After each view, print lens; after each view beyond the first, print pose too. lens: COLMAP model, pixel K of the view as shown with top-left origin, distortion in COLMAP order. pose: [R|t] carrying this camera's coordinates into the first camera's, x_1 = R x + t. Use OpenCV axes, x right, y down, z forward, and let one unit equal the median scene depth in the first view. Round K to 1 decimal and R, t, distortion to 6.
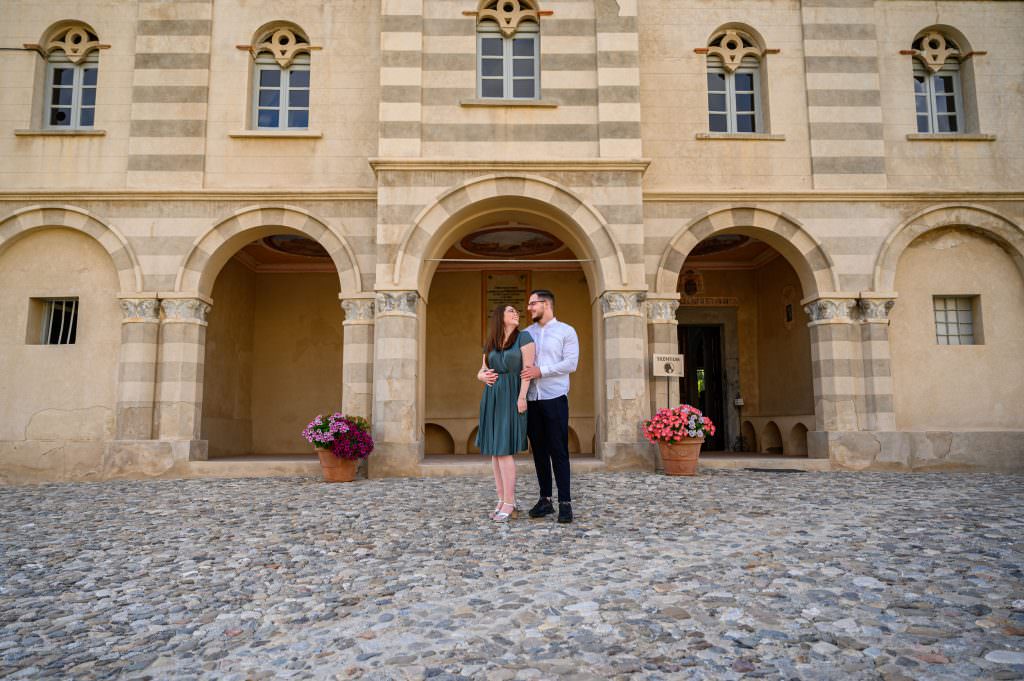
lens RADIAL K [[601.6, 0, 512.0], [0, 601.6, 340.5], [0, 0, 1]] dist [0.001021, 0.000597]
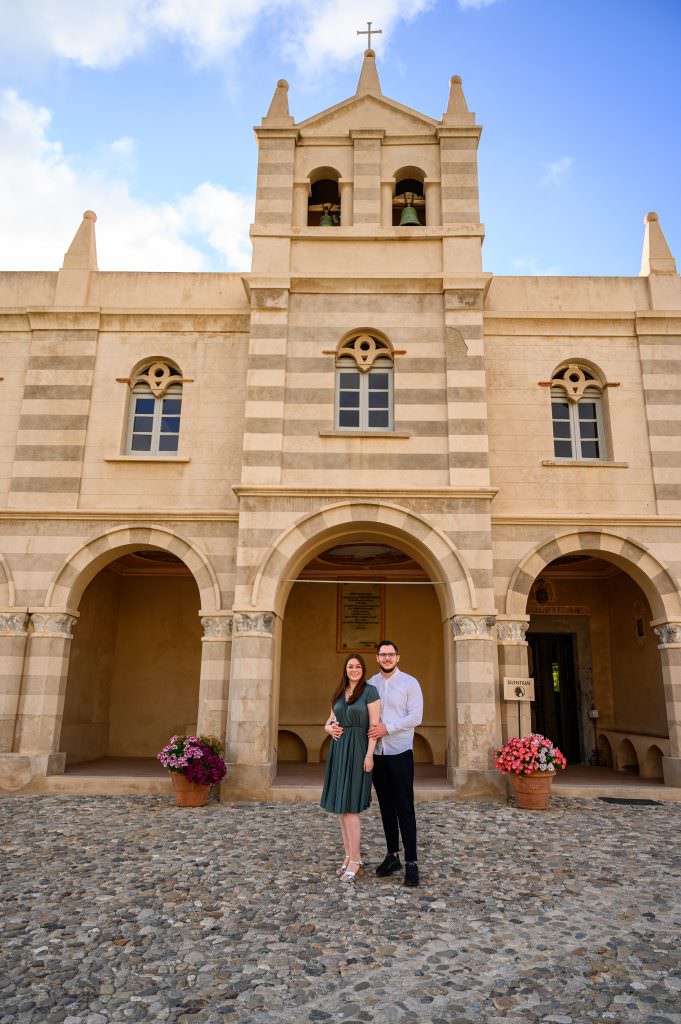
lens RADIAL K [[601.6, 0, 353.4], [0, 601.6, 513.0], [0, 0, 1]] dist [0.001021, 0.000597]
pose [[0.999404, 0.009999, -0.033045, 0.012418], [-0.013687, 0.993463, -0.113335, -0.133381], [0.031696, 0.113720, 0.993007, -0.046086]]
